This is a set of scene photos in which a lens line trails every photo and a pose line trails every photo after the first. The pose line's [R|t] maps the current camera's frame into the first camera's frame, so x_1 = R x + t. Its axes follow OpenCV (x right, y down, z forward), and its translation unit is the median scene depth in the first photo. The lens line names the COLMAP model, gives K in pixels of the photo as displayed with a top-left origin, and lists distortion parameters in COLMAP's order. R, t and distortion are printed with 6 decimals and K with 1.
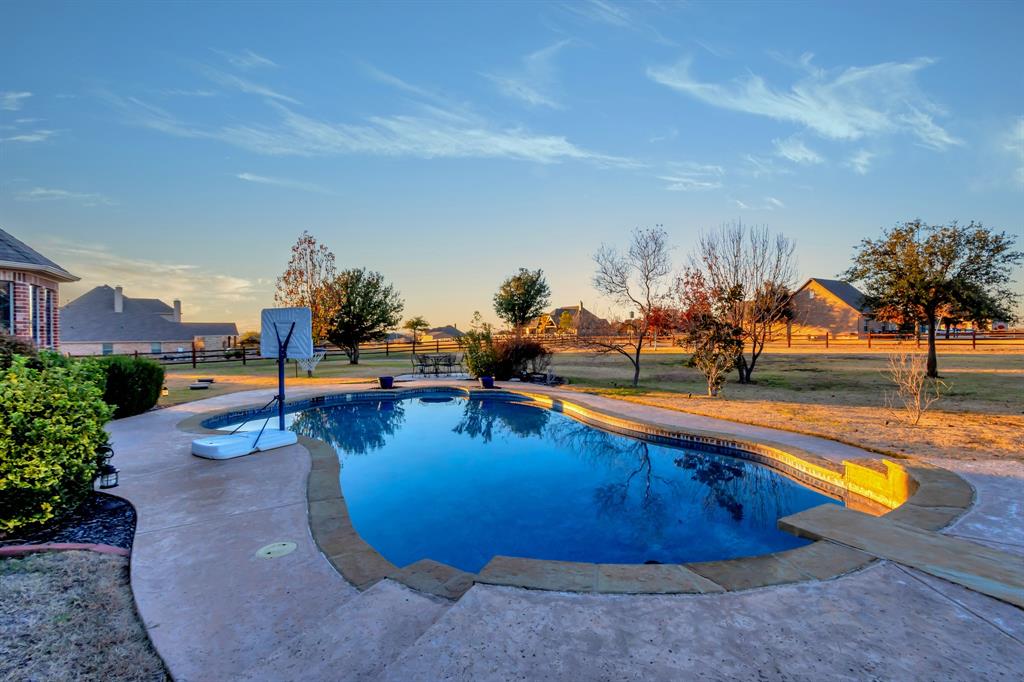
lens RADIAL K [[488.7, 0, 512.0], [0, 488.7, 341.0], [0, 0, 1]] dist [0.000643, -0.000143]
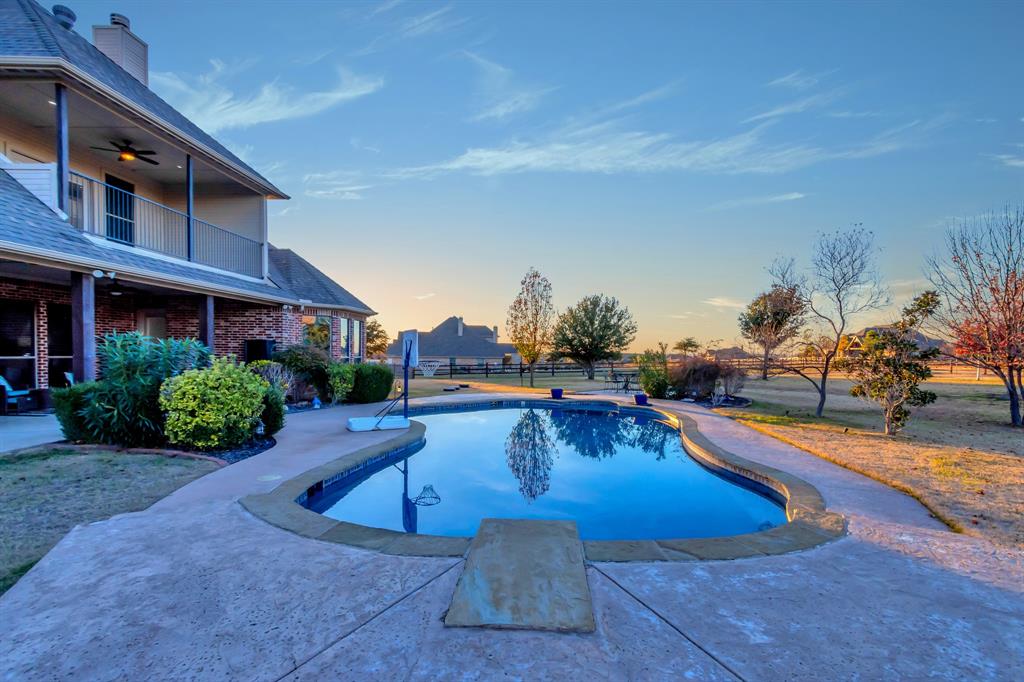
lens RADIAL K [[453.1, 0, 514.2], [0, 453.1, 366.5], [0, 0, 1]] dist [0.001273, 0.000044]
pose [[0.838594, 0.029928, -0.543934, 0.099605], [-0.022970, 0.999544, 0.019584, 0.000669], [0.544273, -0.003929, 0.838899, 0.017758]]
